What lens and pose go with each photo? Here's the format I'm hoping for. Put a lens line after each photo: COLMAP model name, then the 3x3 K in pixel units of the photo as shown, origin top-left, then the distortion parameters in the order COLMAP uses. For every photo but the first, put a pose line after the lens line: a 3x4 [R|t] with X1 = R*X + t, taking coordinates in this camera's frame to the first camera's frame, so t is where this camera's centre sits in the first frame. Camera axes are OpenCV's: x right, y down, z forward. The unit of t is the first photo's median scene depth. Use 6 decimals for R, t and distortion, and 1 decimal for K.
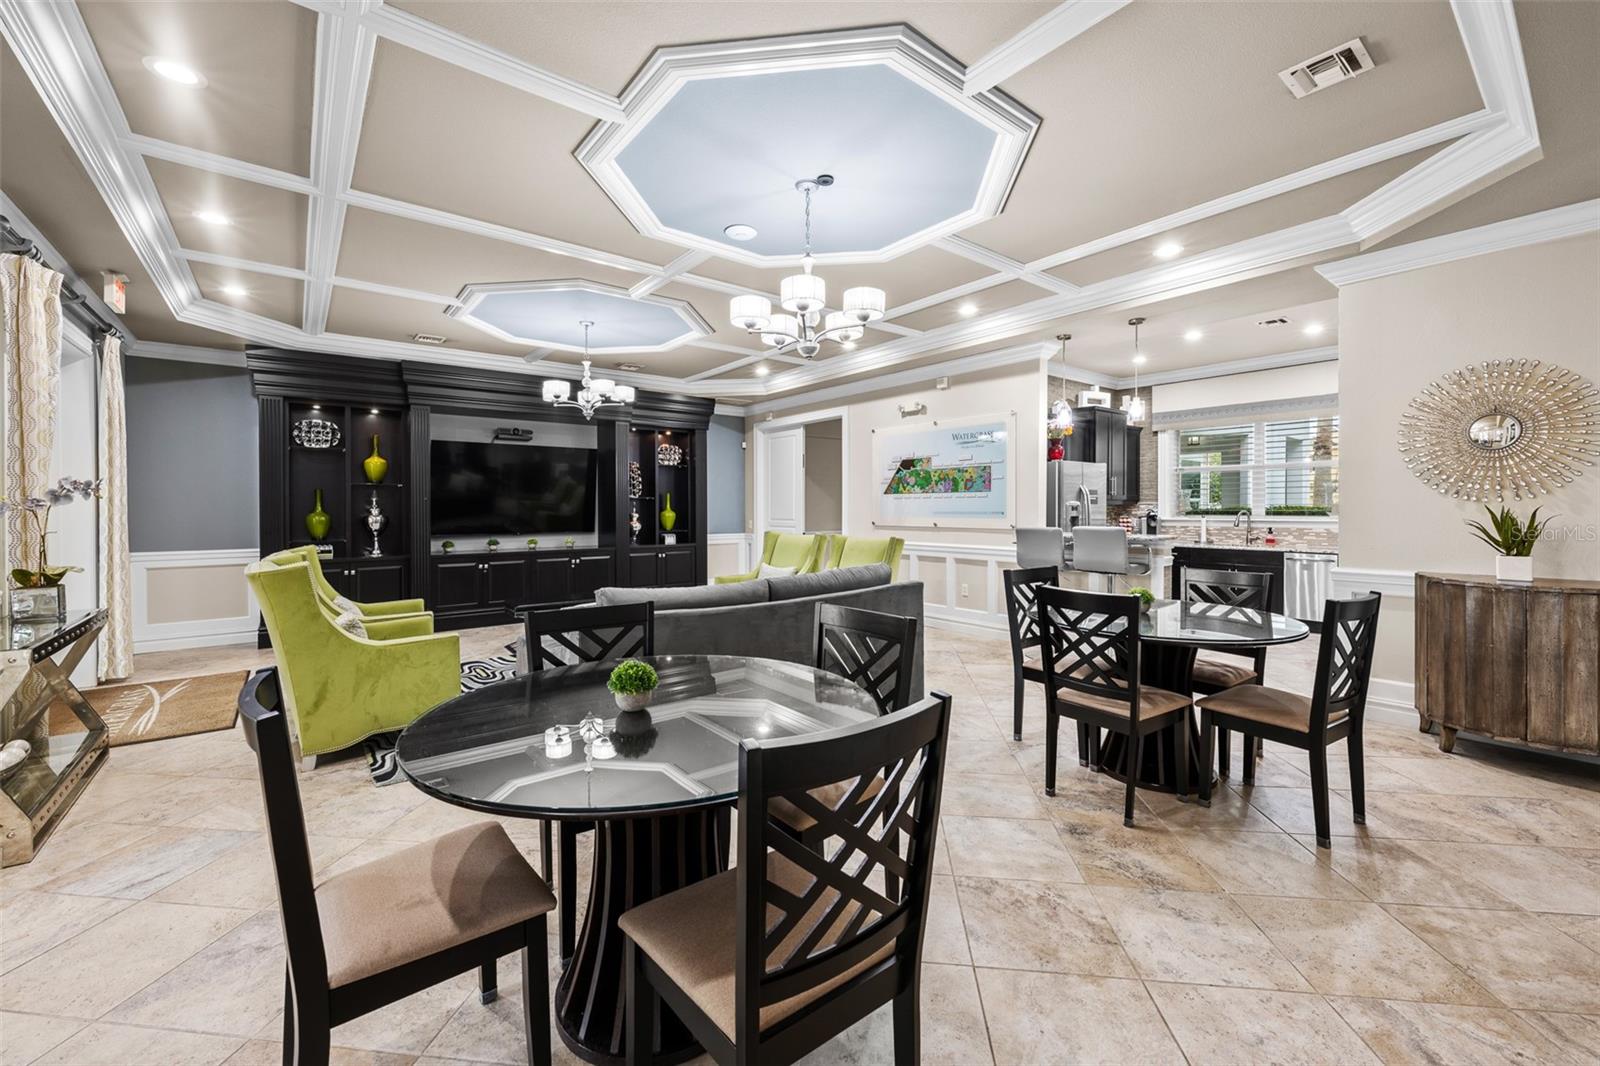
lens RADIAL K [[642.6, 0, 801.9], [0, 642.6, 507.1], [0, 0, 1]] dist [0.002307, -0.000144]
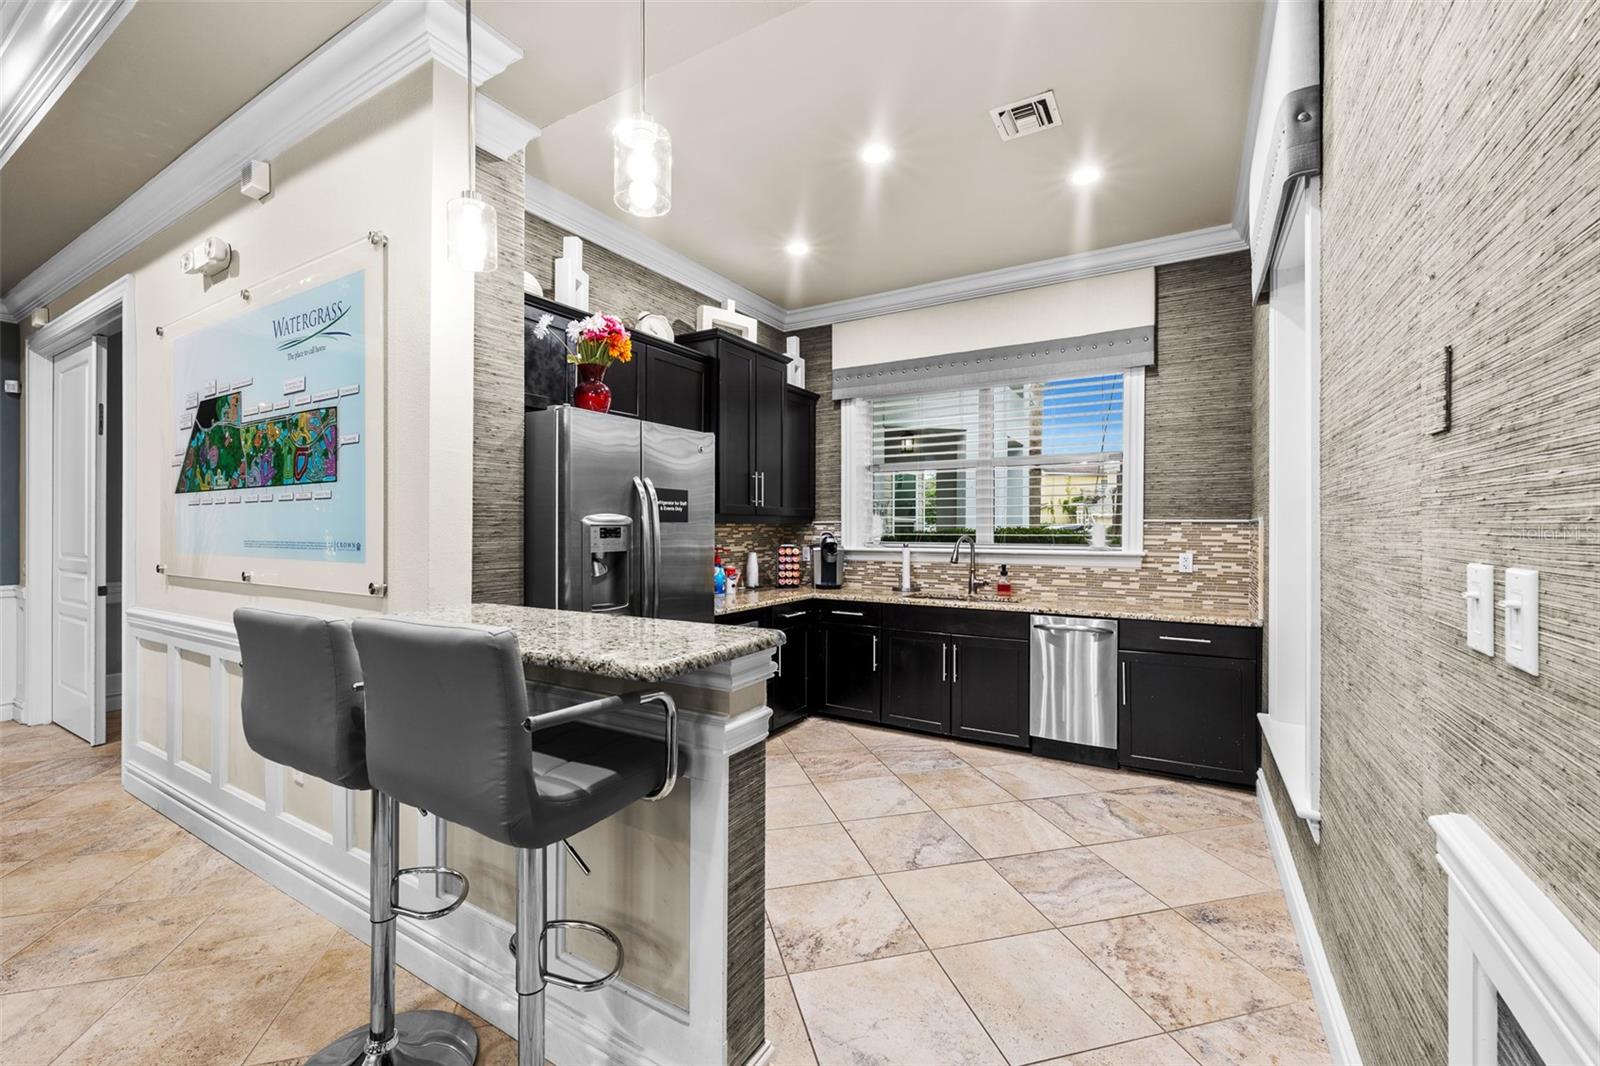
lens RADIAL K [[642.6, 0, 802.8], [0, 642.6, 529.3], [0, 0, 1]] dist [0.002307, -0.000144]
pose [[0.935132, 0.002037, 0.354293, 0.356897], [-0.002654, 0.999996, 0.001257, -0.000495], [-0.354289, -0.002116, 0.935134, 0.528160]]
